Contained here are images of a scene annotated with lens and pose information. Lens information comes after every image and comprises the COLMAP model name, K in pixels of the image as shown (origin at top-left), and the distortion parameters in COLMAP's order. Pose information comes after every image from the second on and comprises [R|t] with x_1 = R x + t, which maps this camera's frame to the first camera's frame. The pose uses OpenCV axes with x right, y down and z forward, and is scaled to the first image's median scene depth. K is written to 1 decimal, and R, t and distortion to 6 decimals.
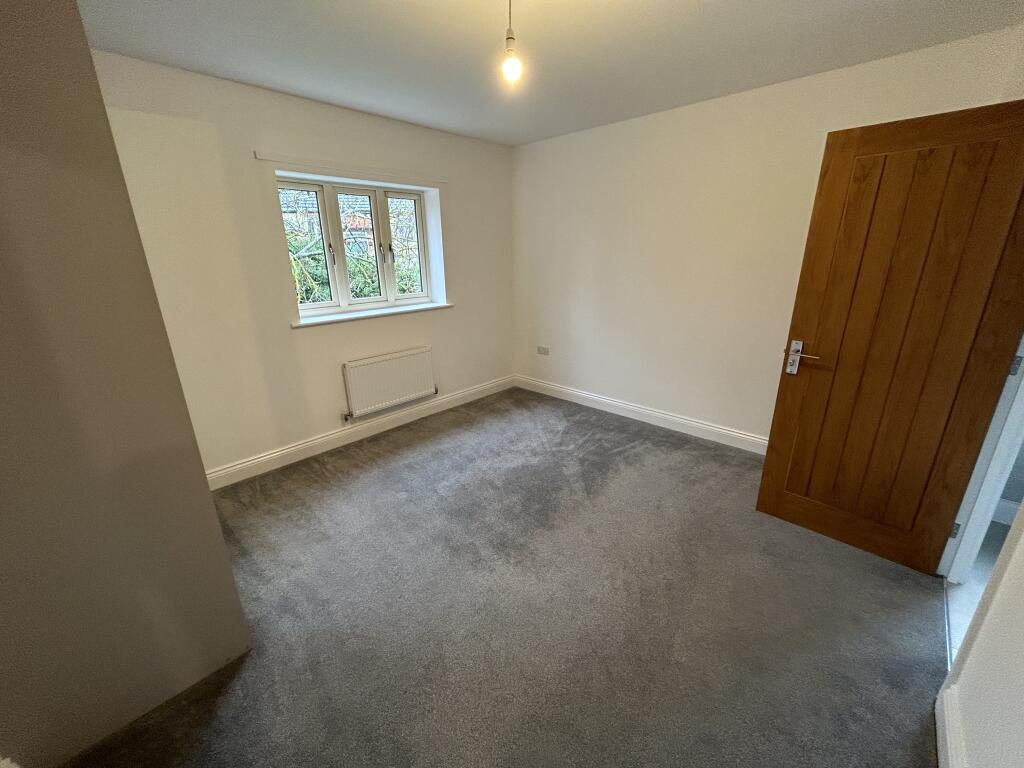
lens RADIAL K [[409.2, 0, 515.9], [0, 409.2, 381.6], [0, 0, 1]] dist [-0.000991, -0.000144]
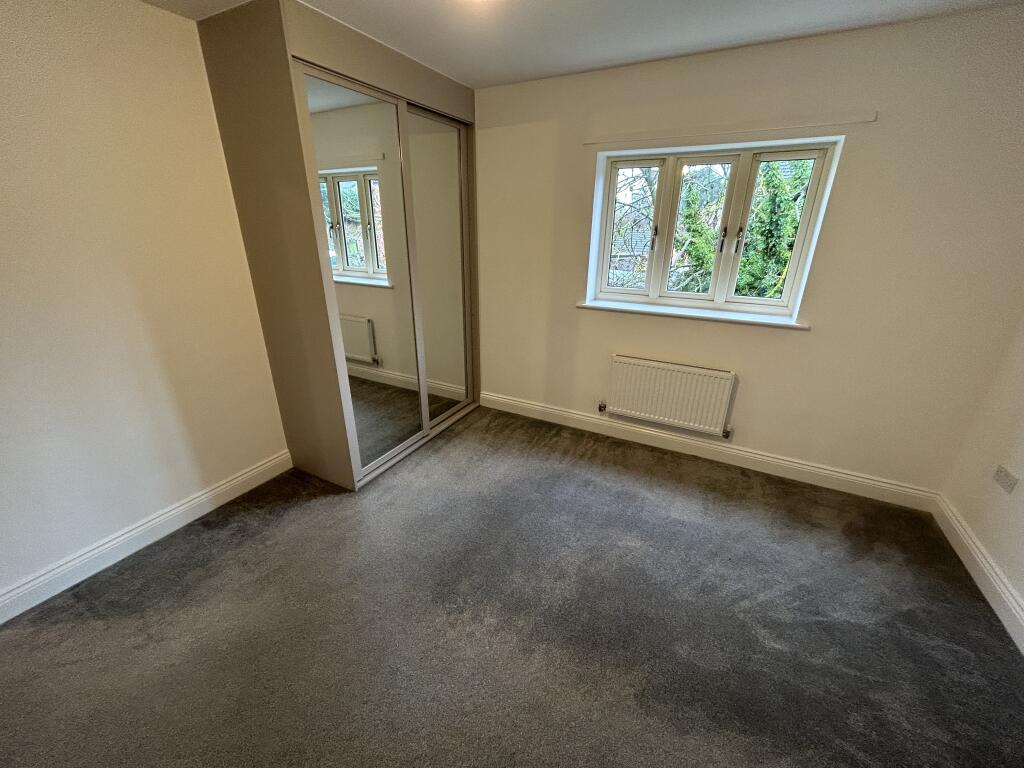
lens RADIAL K [[409.2, 0, 515.9], [0, 409.2, 381.6], [0, 0, 1]] dist [-0.000991, -0.000144]
pose [[0.264605, 0.352973, -0.897437, 0.362385], [-0.314884, 0.911224, 0.265554, -0.155152], [0.911500, 0.212322, 0.352260, 0.441858]]
